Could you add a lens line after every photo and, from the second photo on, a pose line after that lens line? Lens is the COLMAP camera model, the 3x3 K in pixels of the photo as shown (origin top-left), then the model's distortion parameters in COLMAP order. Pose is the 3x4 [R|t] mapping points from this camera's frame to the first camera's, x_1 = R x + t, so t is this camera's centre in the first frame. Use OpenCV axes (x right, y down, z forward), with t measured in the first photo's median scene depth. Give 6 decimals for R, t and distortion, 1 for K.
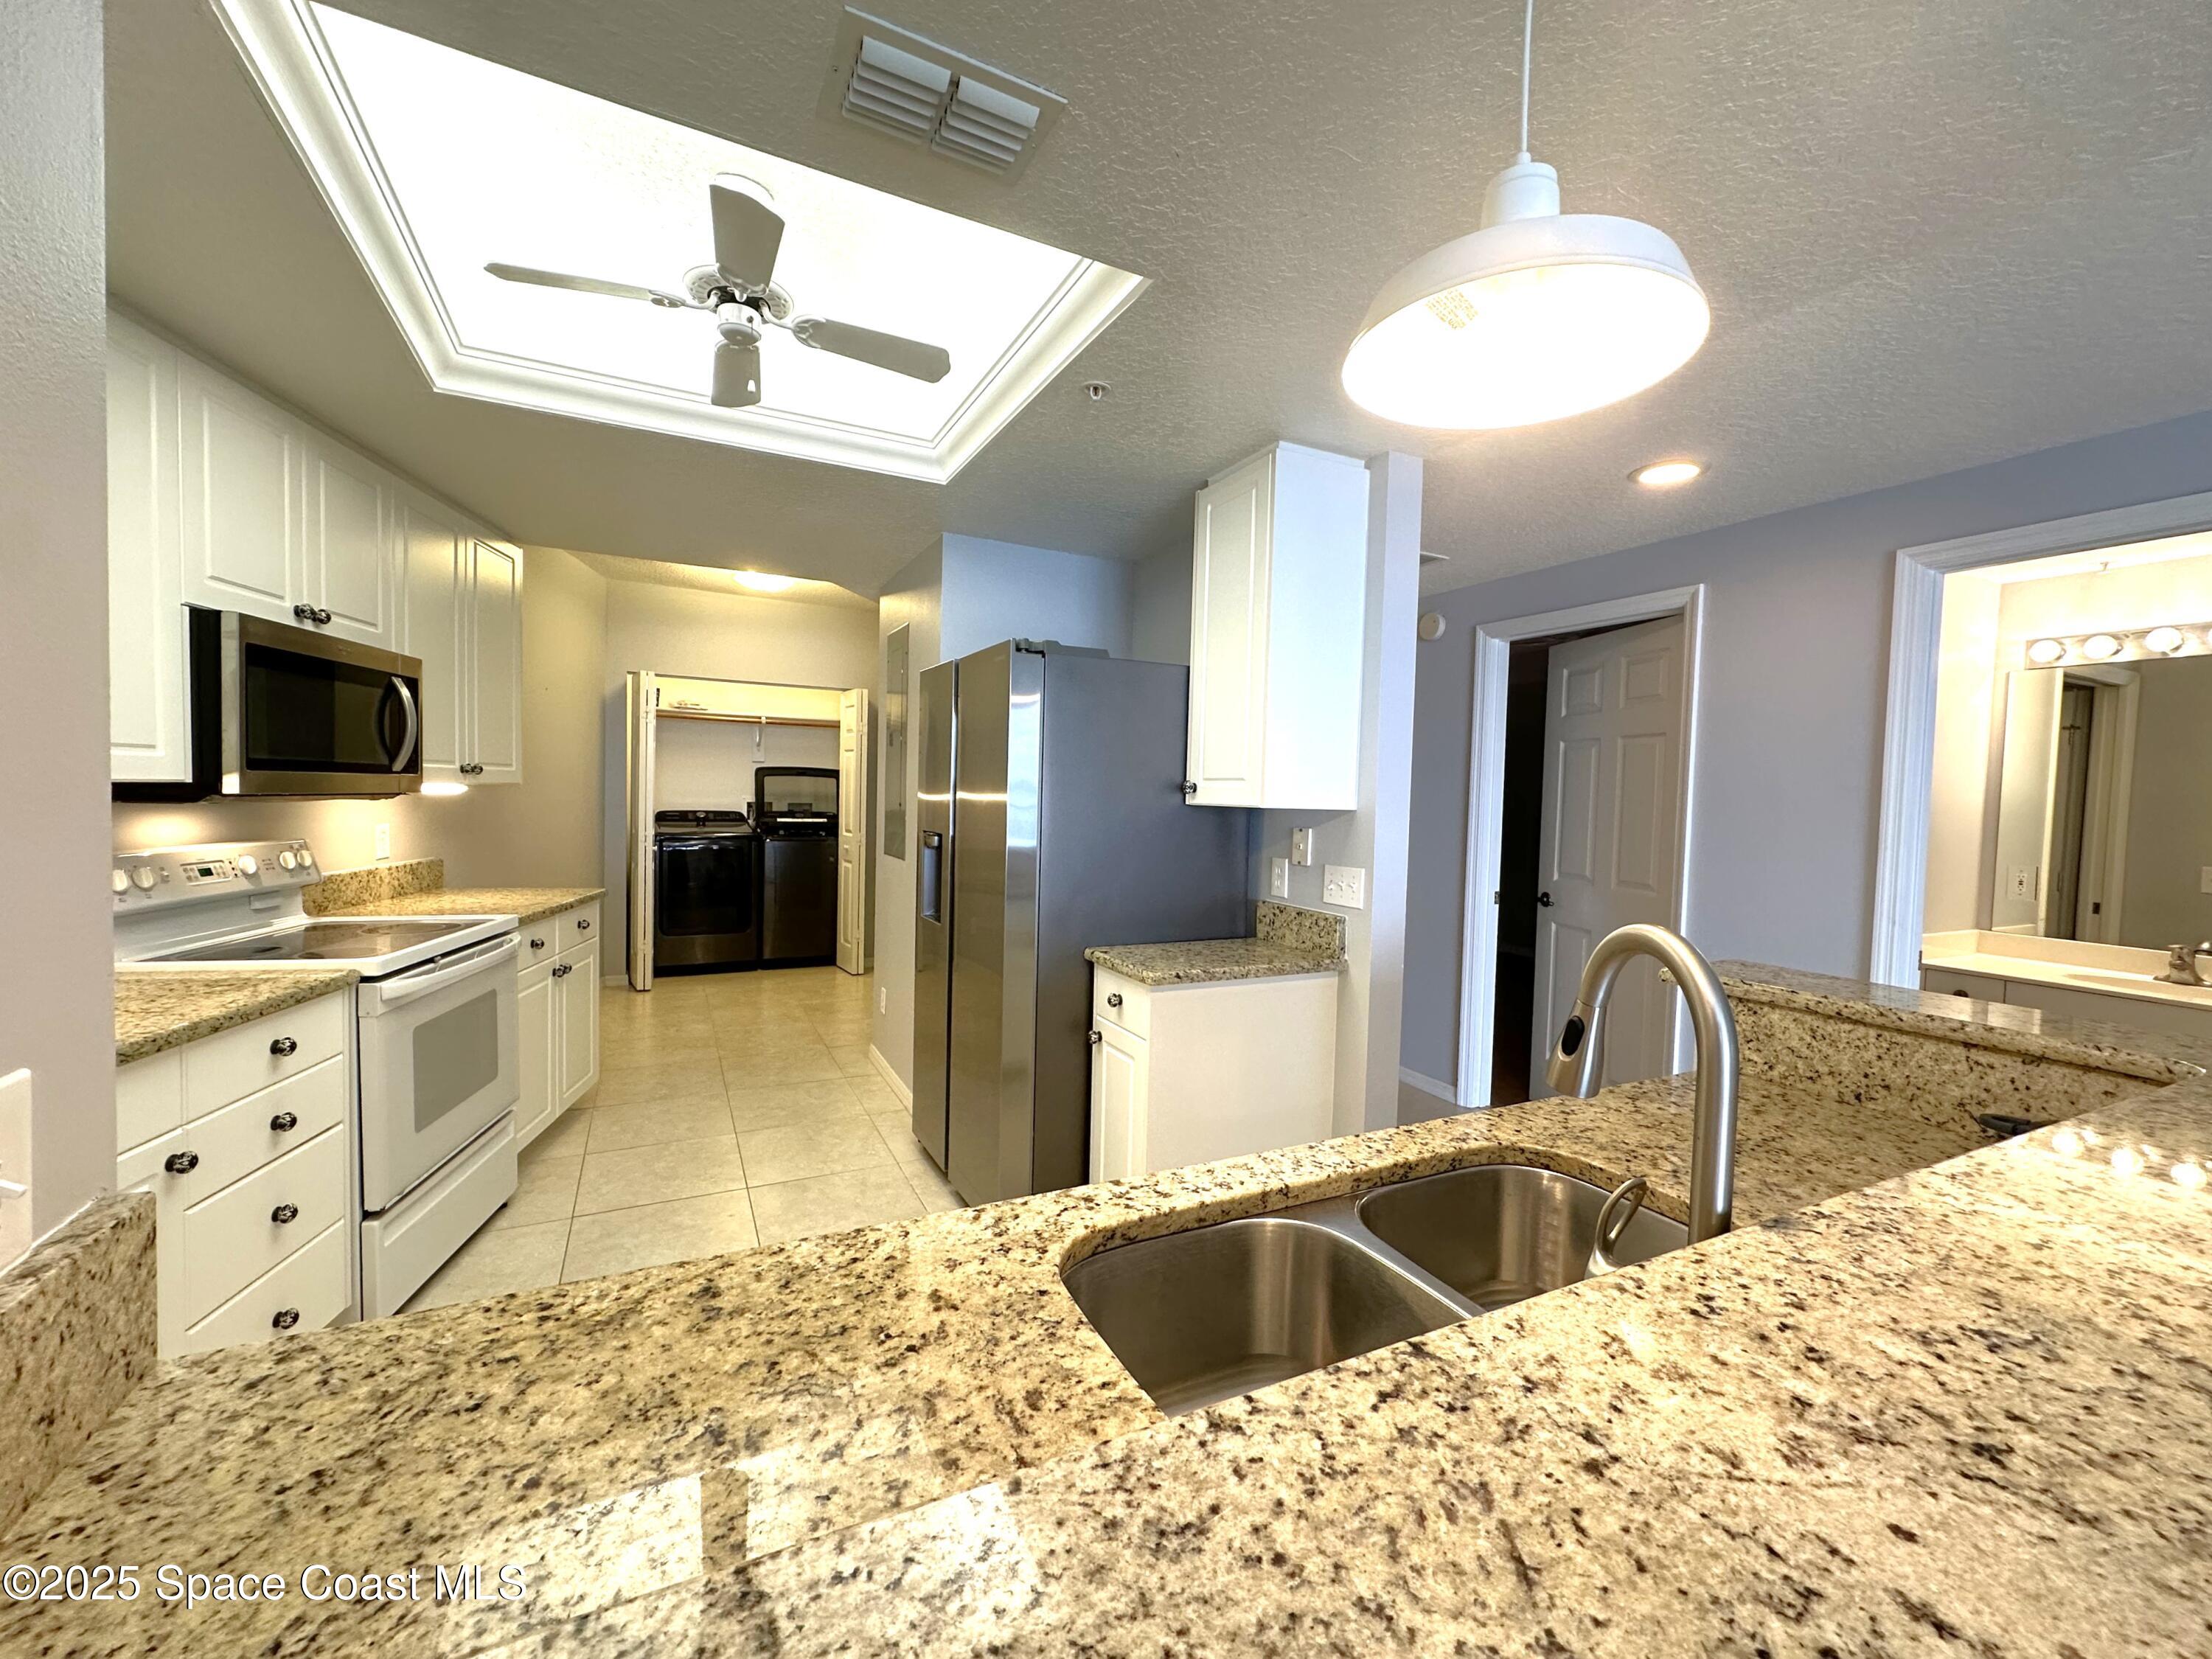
lens RADIAL K [[885.0, 0, 1106.8], [0, 885.0, 828.7], [0, 0, 1]] dist [0.001069, -0.000079]
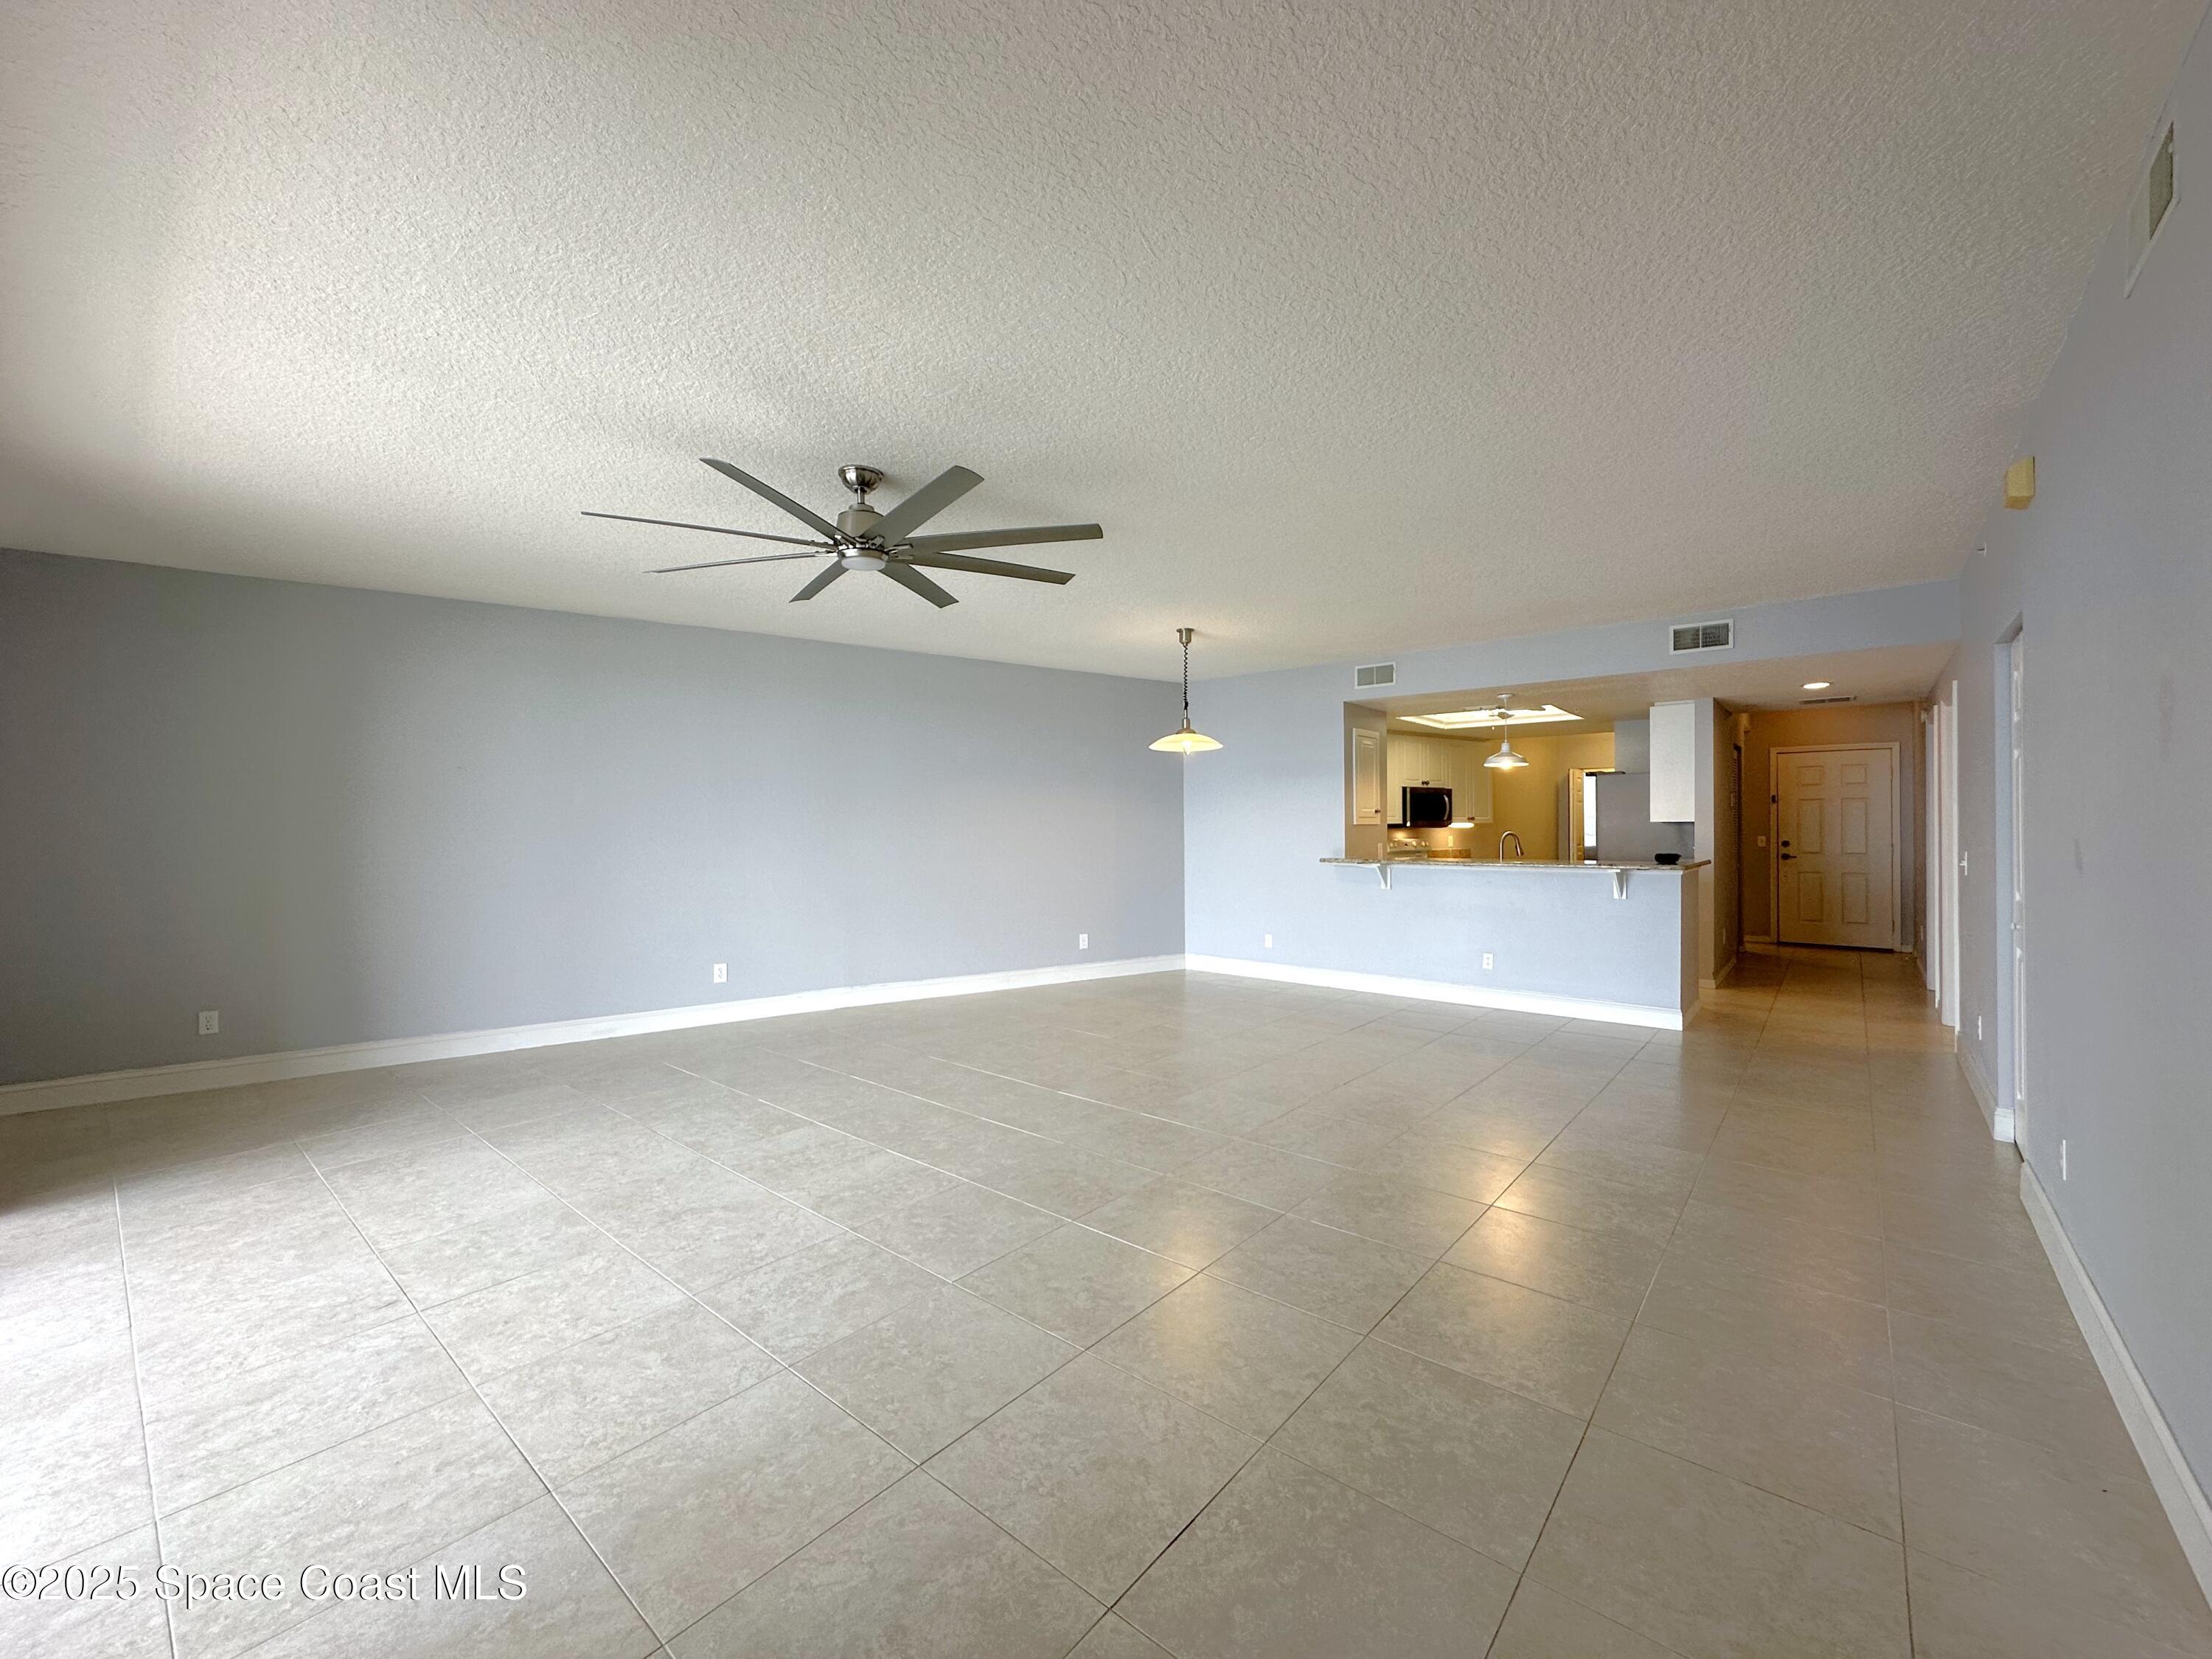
lens RADIAL K [[885.0, 0, 1103.6], [0, 885.0, 820.7], [0, 0, 1]] dist [0.001069, -0.000079]
pose [[0.390671, -0.034941, -0.919867, 2.207987], [-0.018493, 0.998780, -0.045793, 0.144646], [0.920345, 0.034901, 0.389548, -1.896437]]
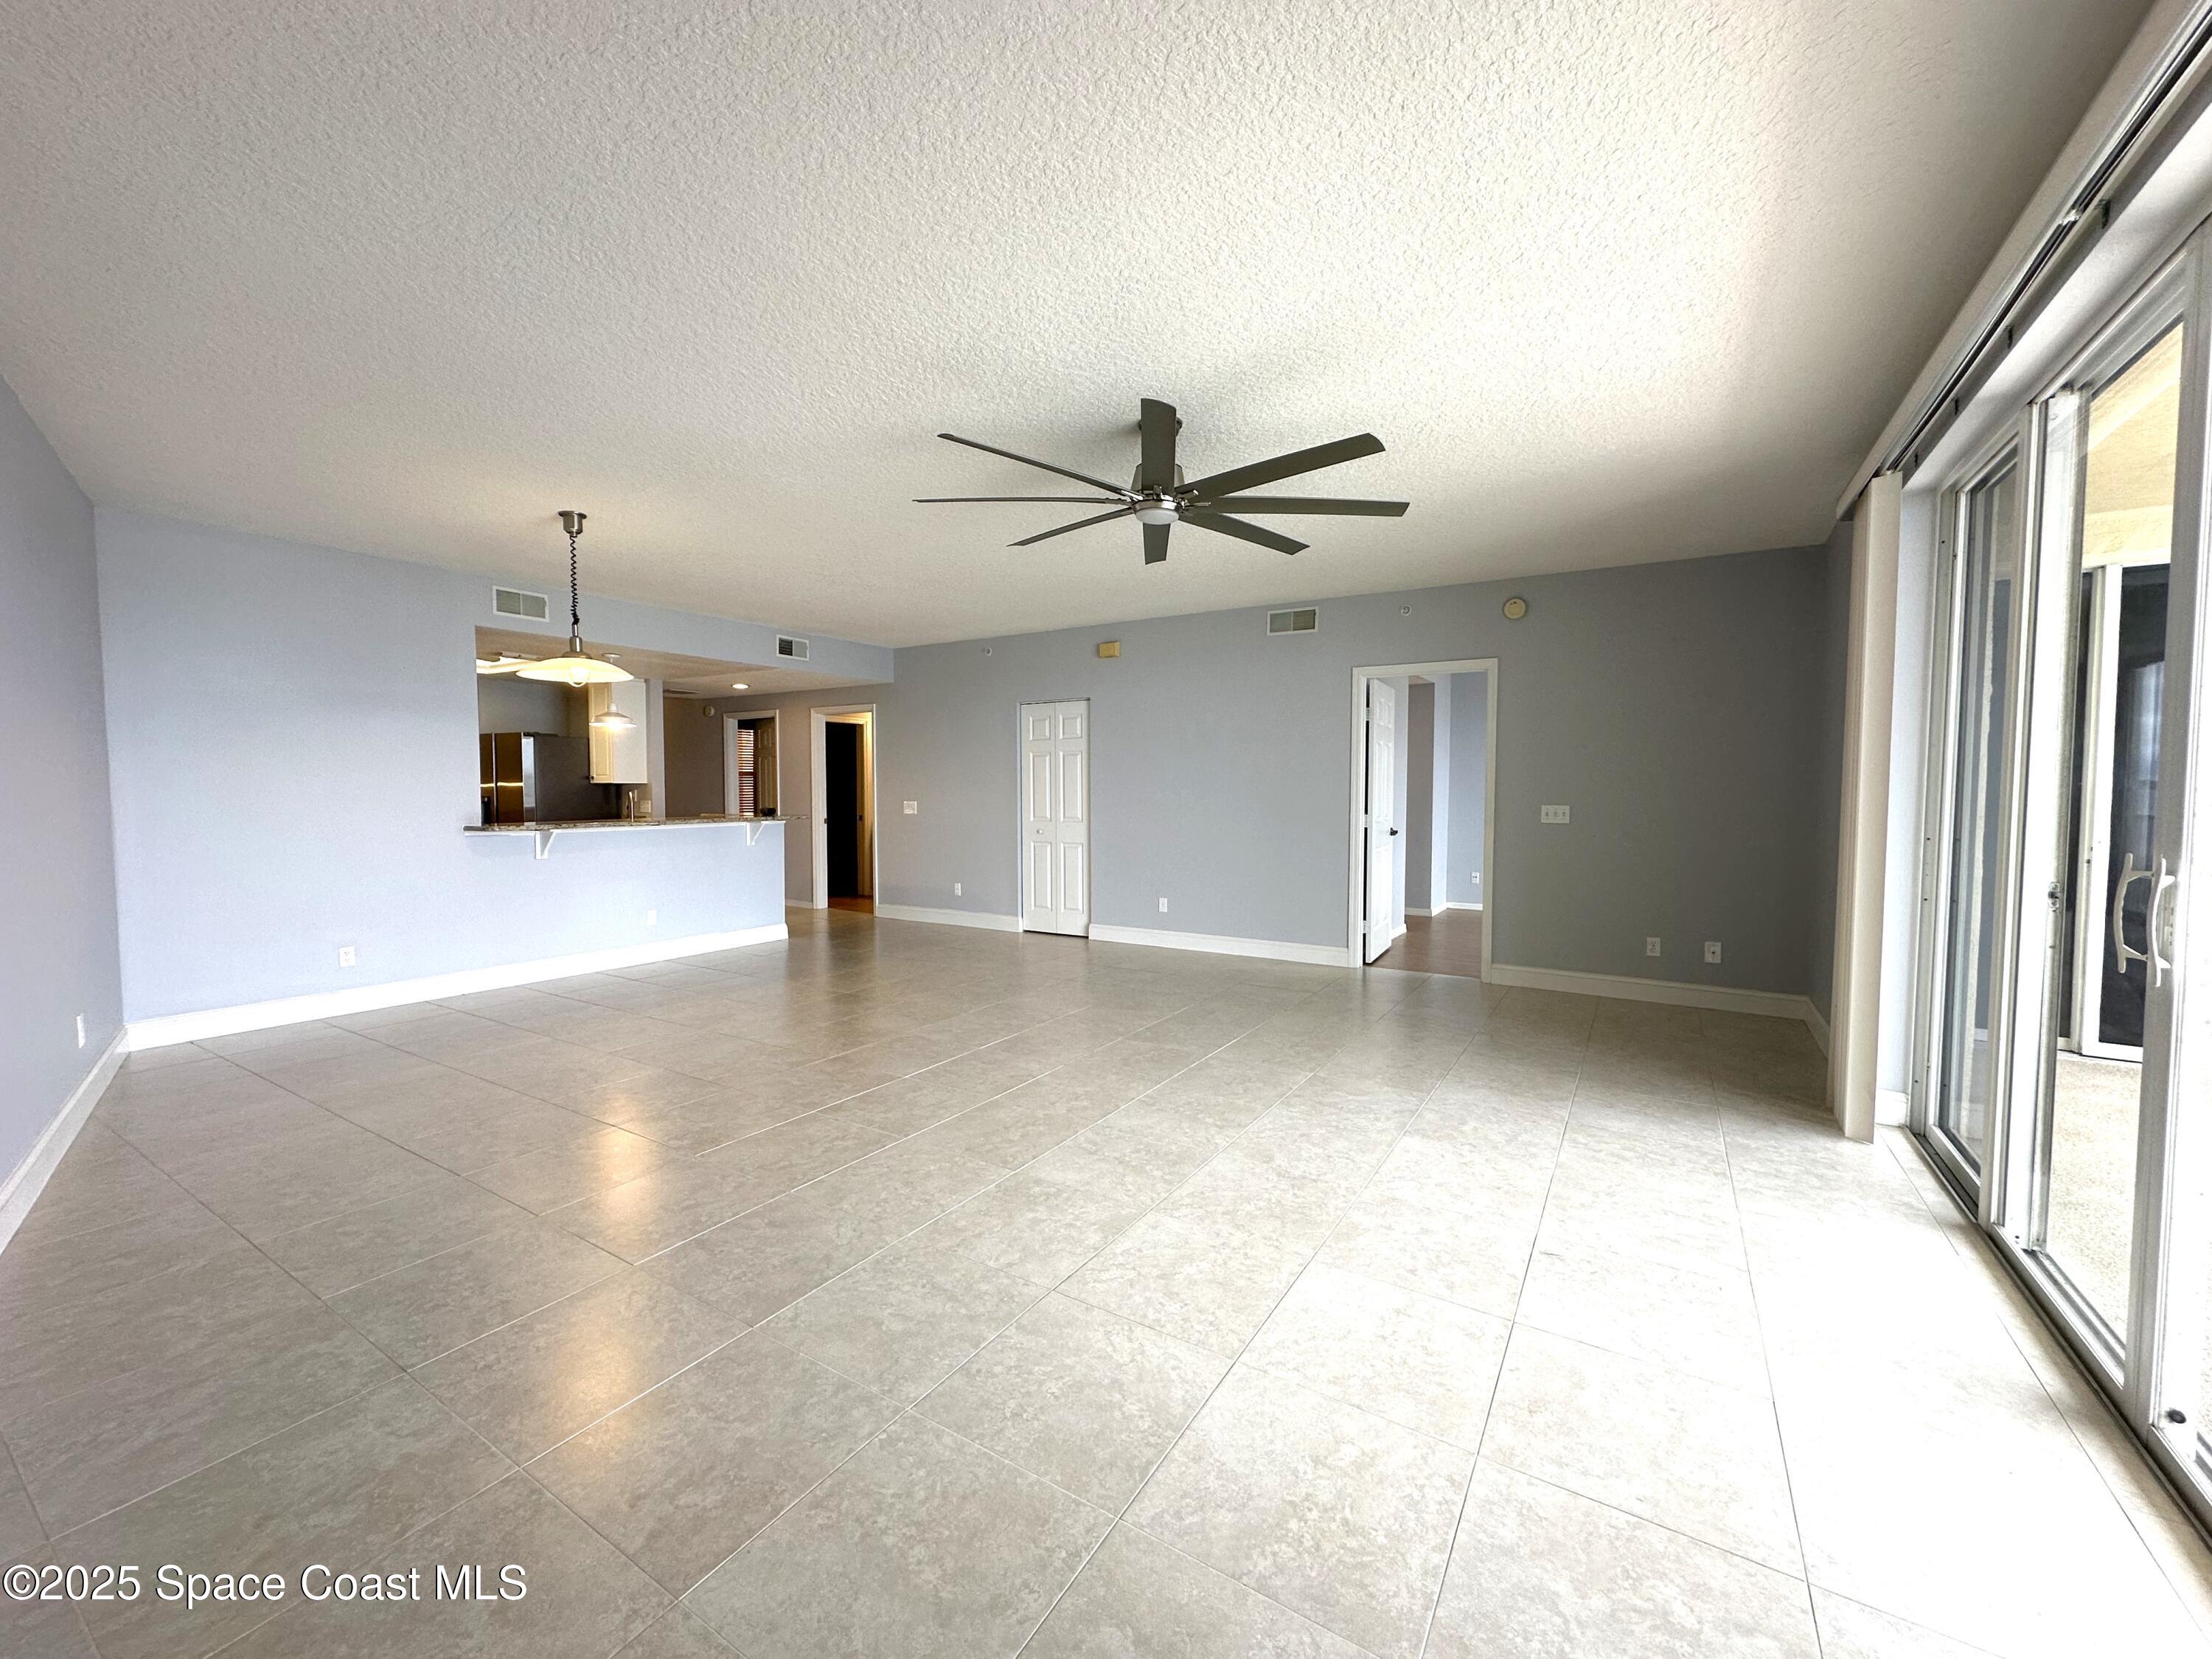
lens RADIAL K [[885.0, 0, 1099.6], [0, 885.0, 829.3], [0, 0, 1]] dist [0.001069, -0.000079]
pose [[0.853457, -0.049923, 0.518766, -0.011848], [0.039968, 0.998740, 0.030358, 0.122492], [-0.519628, -0.005175, 0.854377, -2.836995]]
